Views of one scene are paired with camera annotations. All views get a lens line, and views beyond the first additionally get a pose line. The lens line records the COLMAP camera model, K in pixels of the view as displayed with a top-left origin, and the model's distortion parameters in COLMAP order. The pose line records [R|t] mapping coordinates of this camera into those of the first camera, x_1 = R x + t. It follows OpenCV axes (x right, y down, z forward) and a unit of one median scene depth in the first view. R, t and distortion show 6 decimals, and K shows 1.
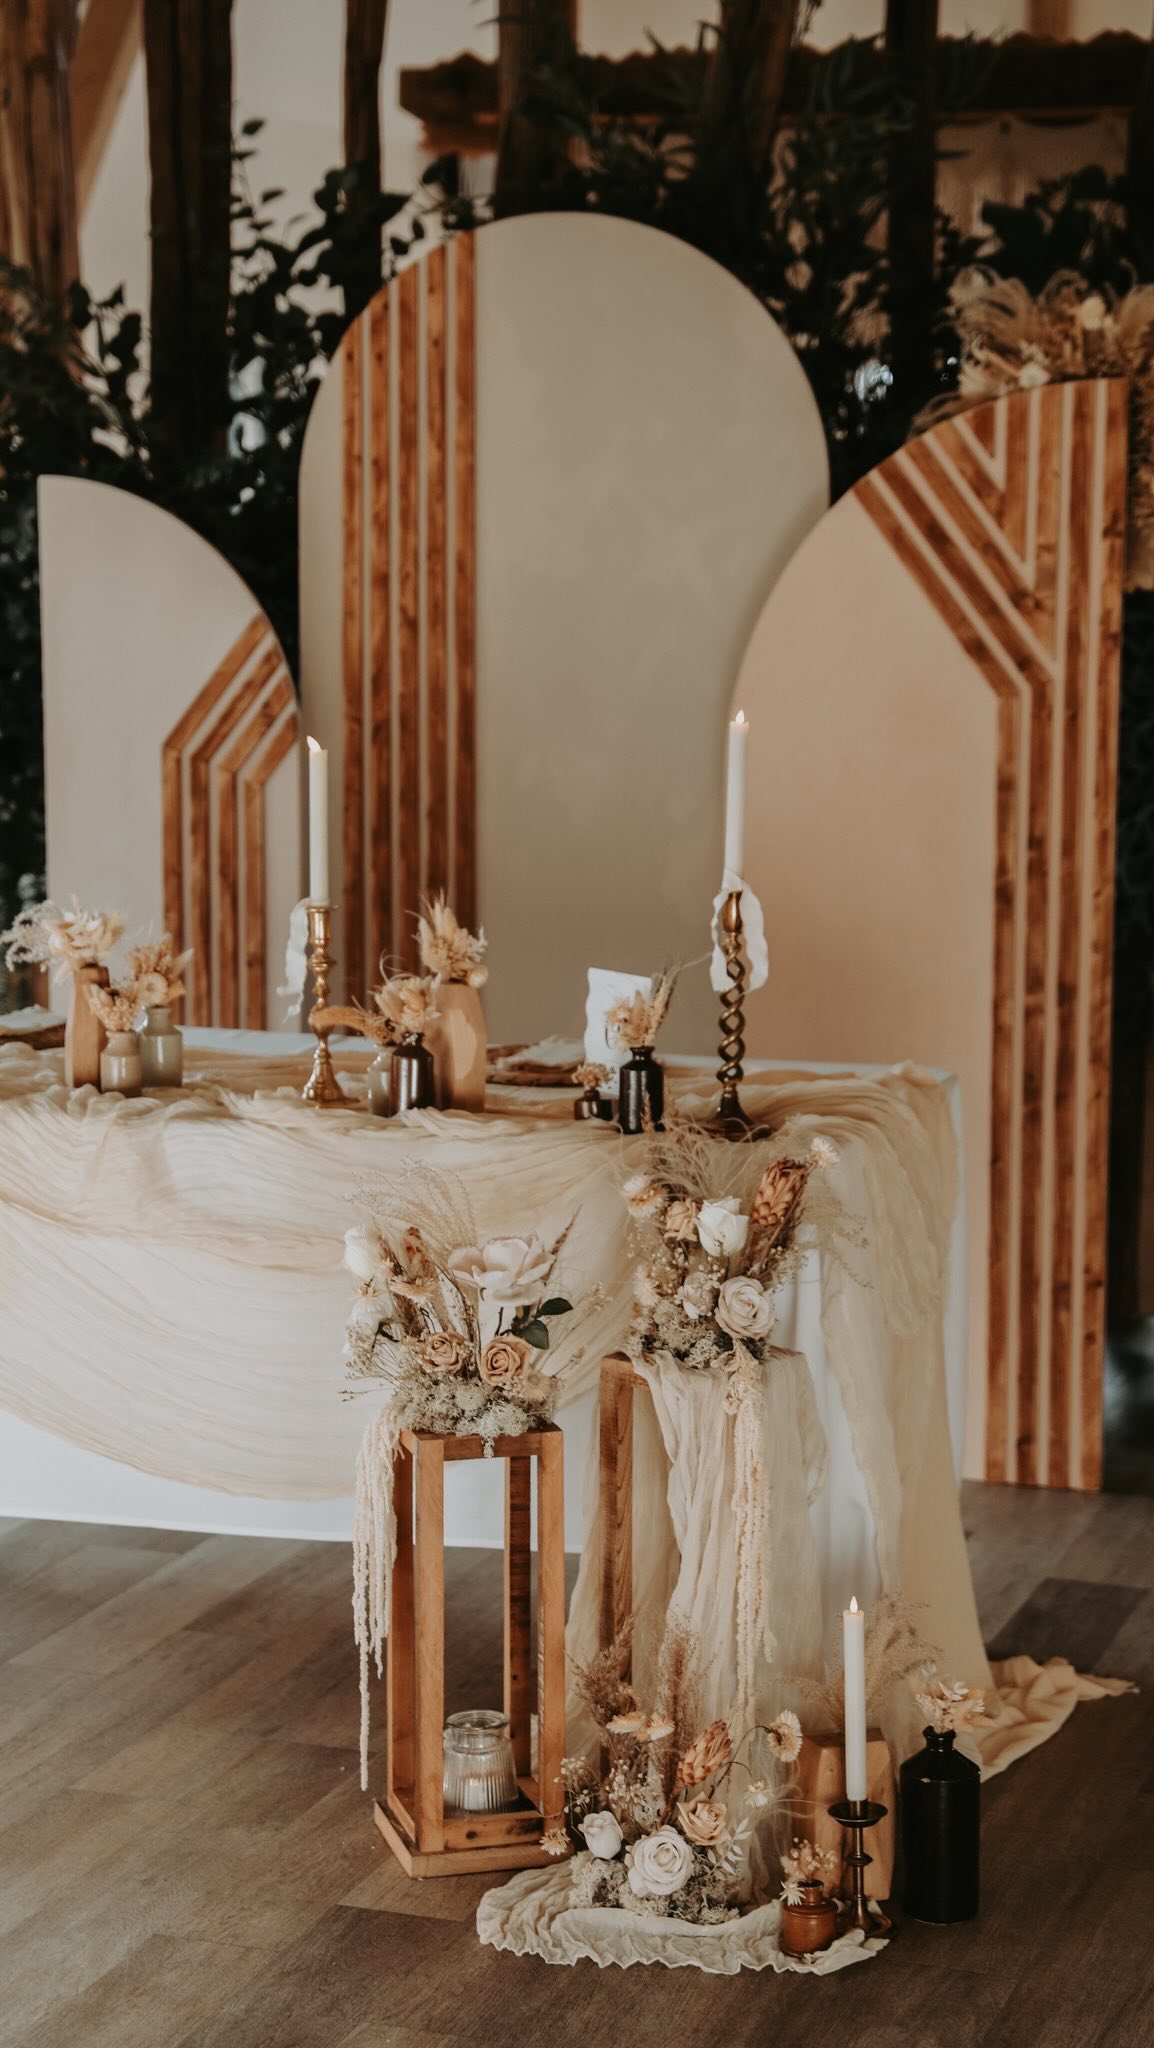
lens RADIAL K [[3793.7, 0, 575.6], [0, 3793.7, 1029.7], [0, 0, 1]] dist [0.204072, 0.000000]
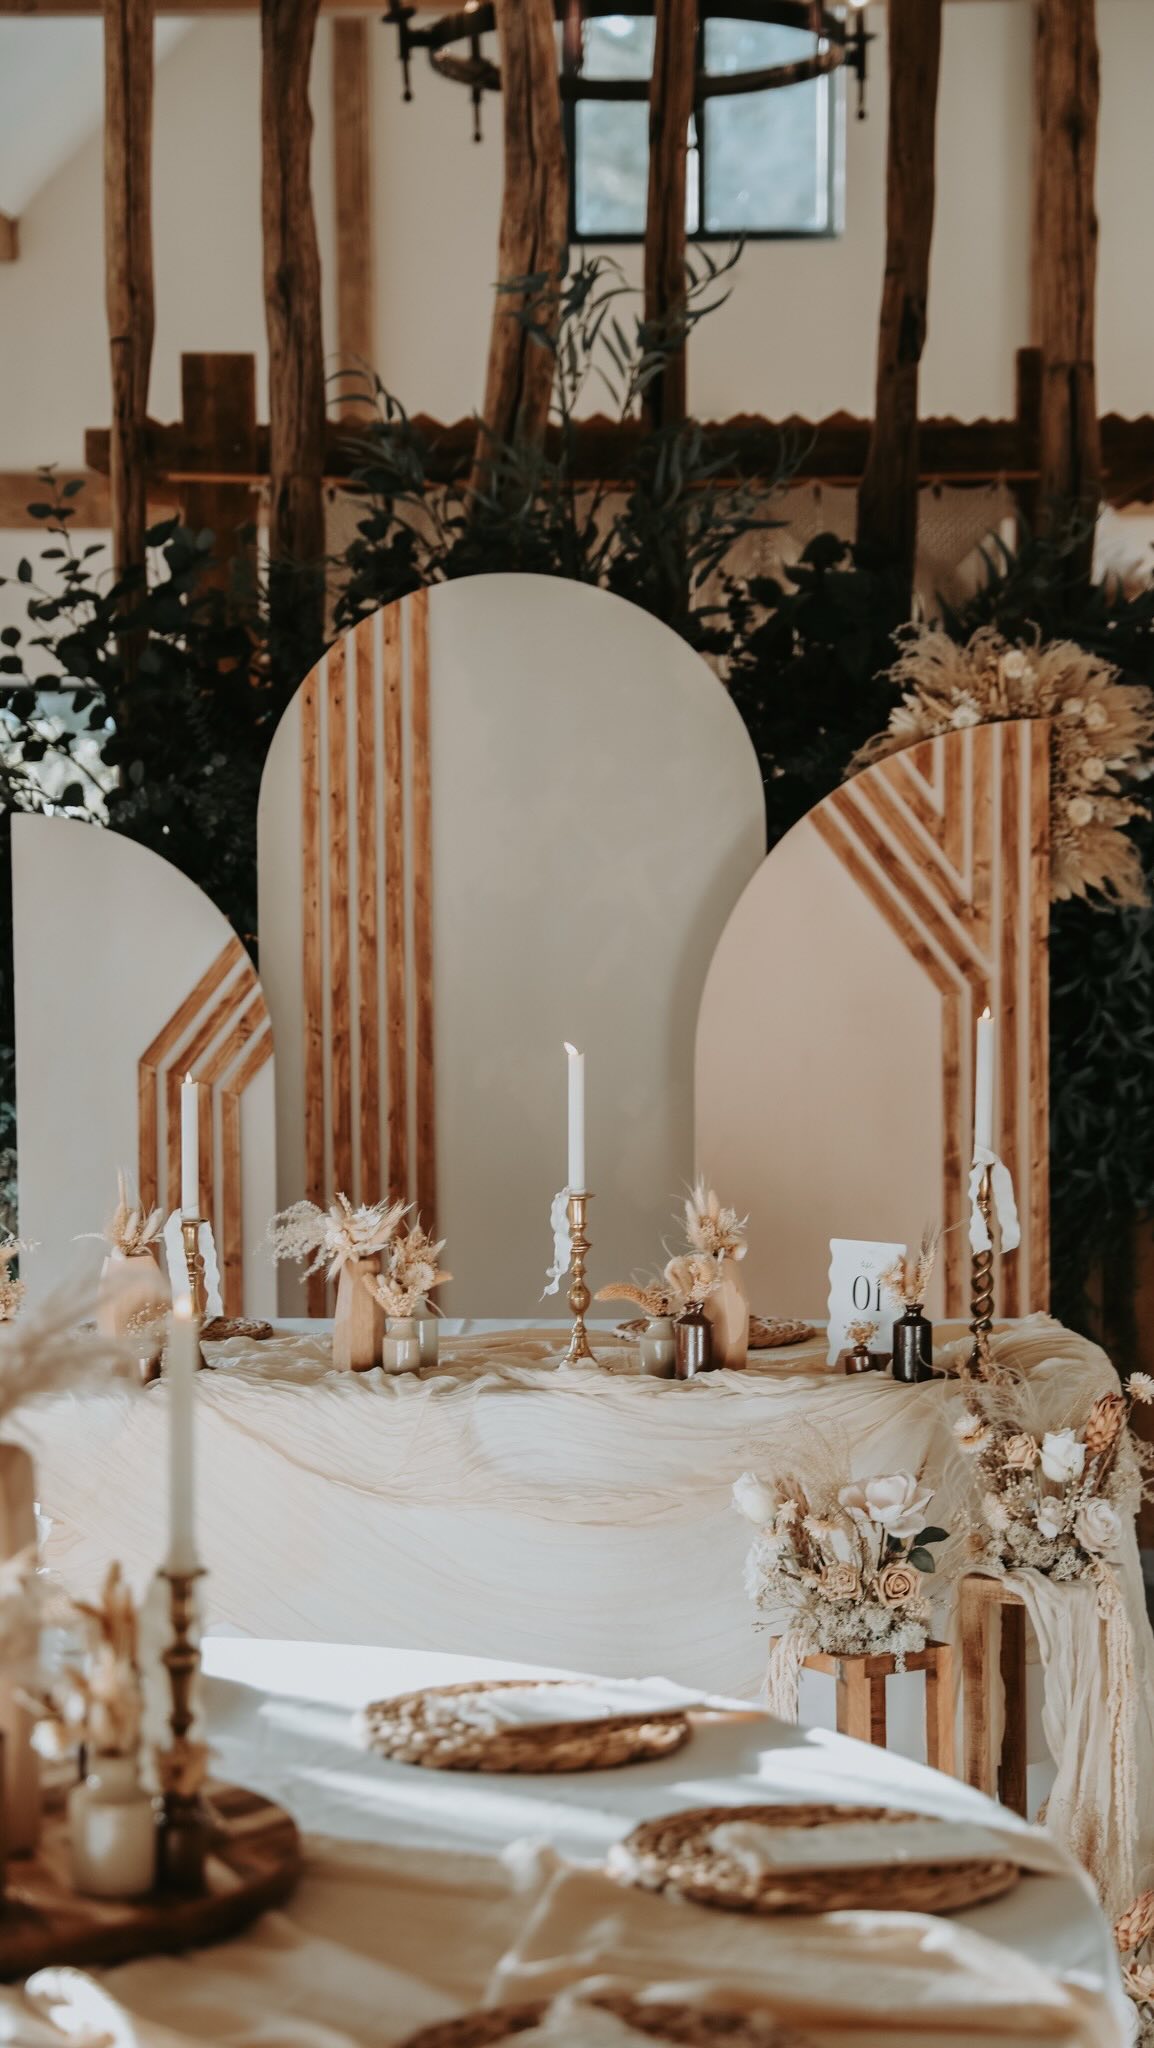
lens RADIAL K [[3793.7, 0, 573.1], [0, 3793.7, 1019.3], [0, 0, 1]] dist [0.204072, 0.000000]
pose [[0.960342, -0.026836, 0.277531, -0.311393], [0.050152, 0.995749, -0.077256, 0.001819], [-0.274278, 0.088111, 0.957605, -0.053861]]
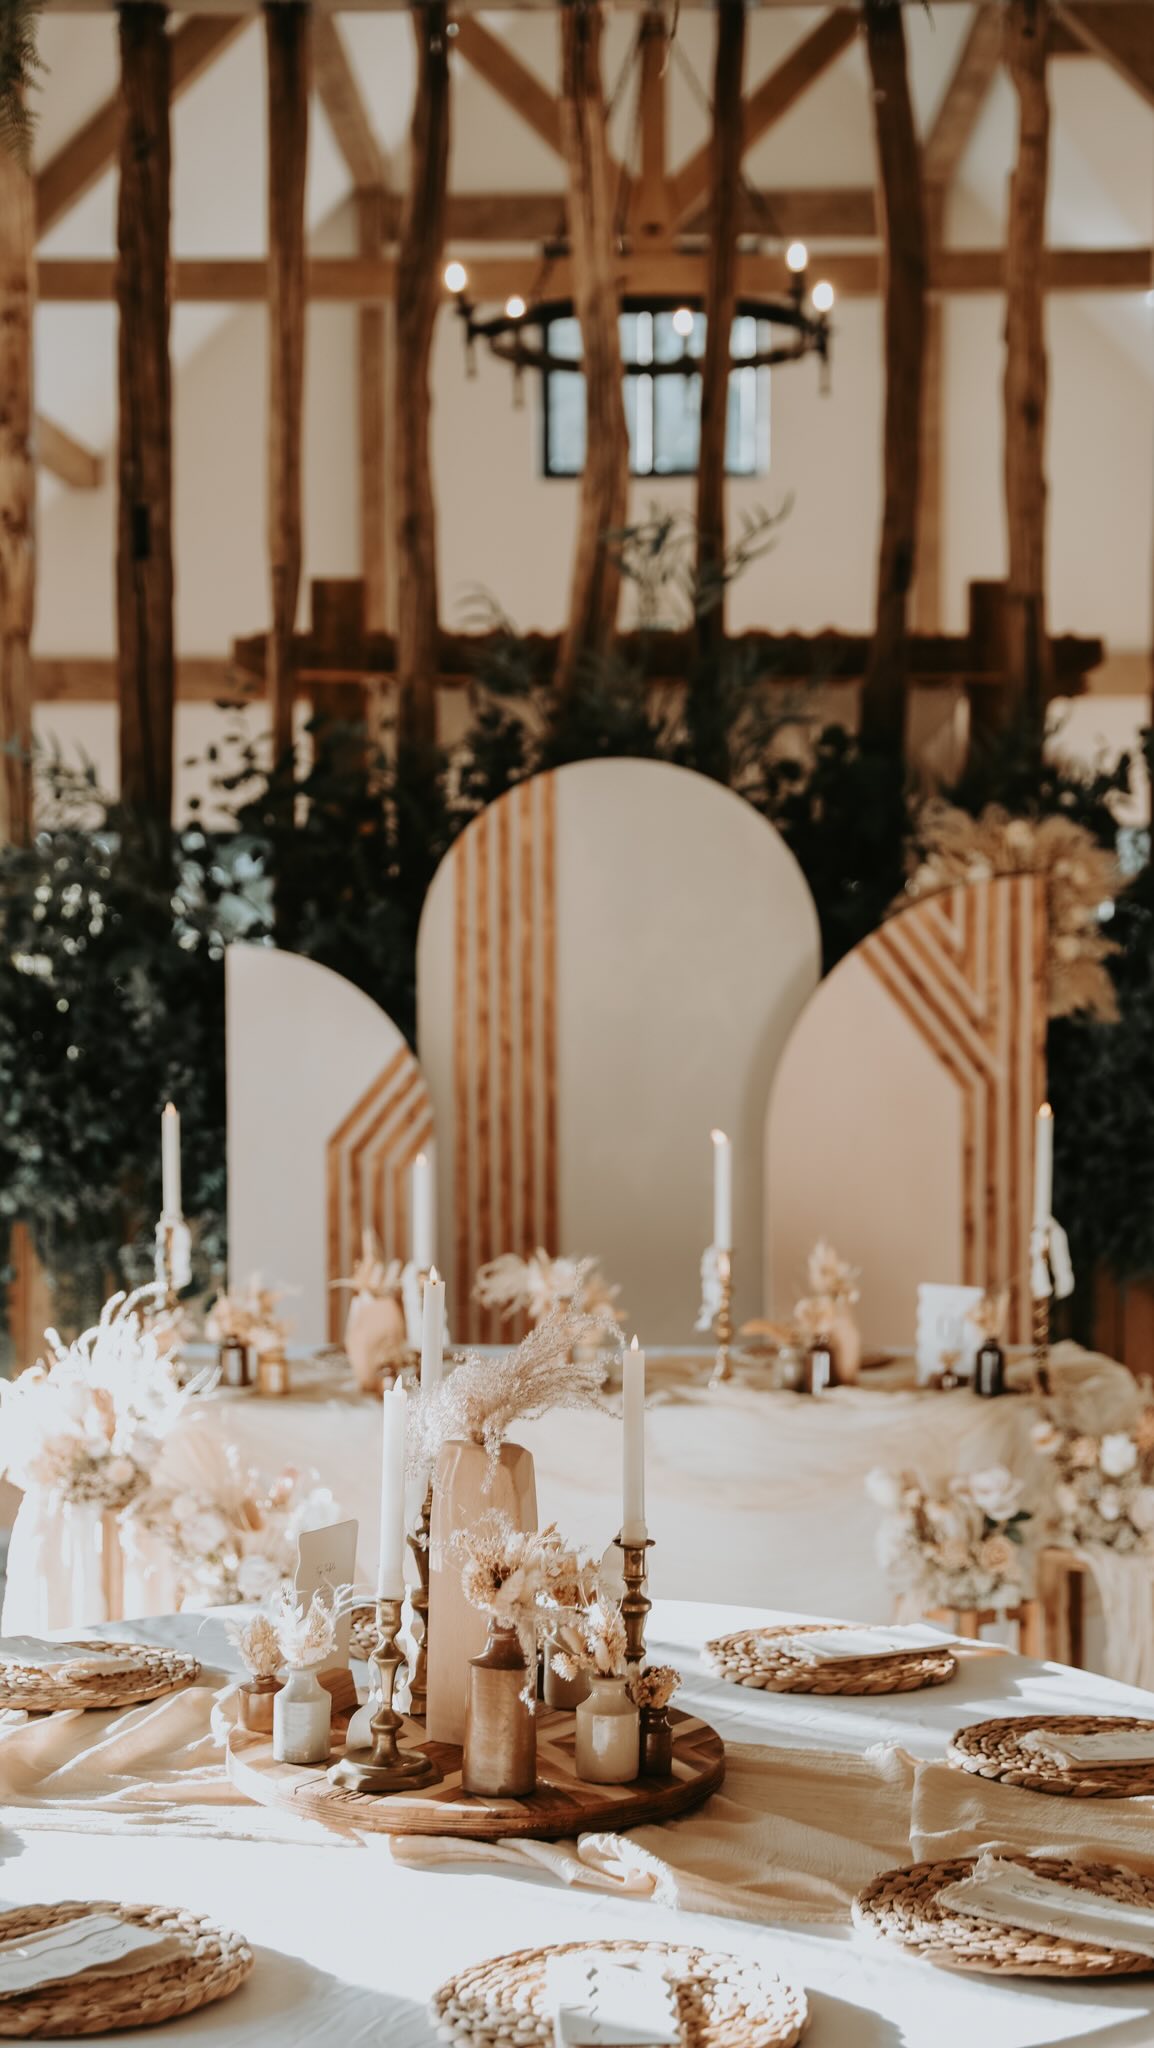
lens RADIAL K [[3125.6, 0, 580.9], [0, 3125.6, 1026.2], [0, 0, 1]] dist [0.130176, 0.000000]
pose [[0.949509, -0.018783, 0.313178, -0.400870], [0.051655, 0.993943, -0.096999, -0.004238], [-0.309460, 0.108278, 0.944728, -0.081424]]
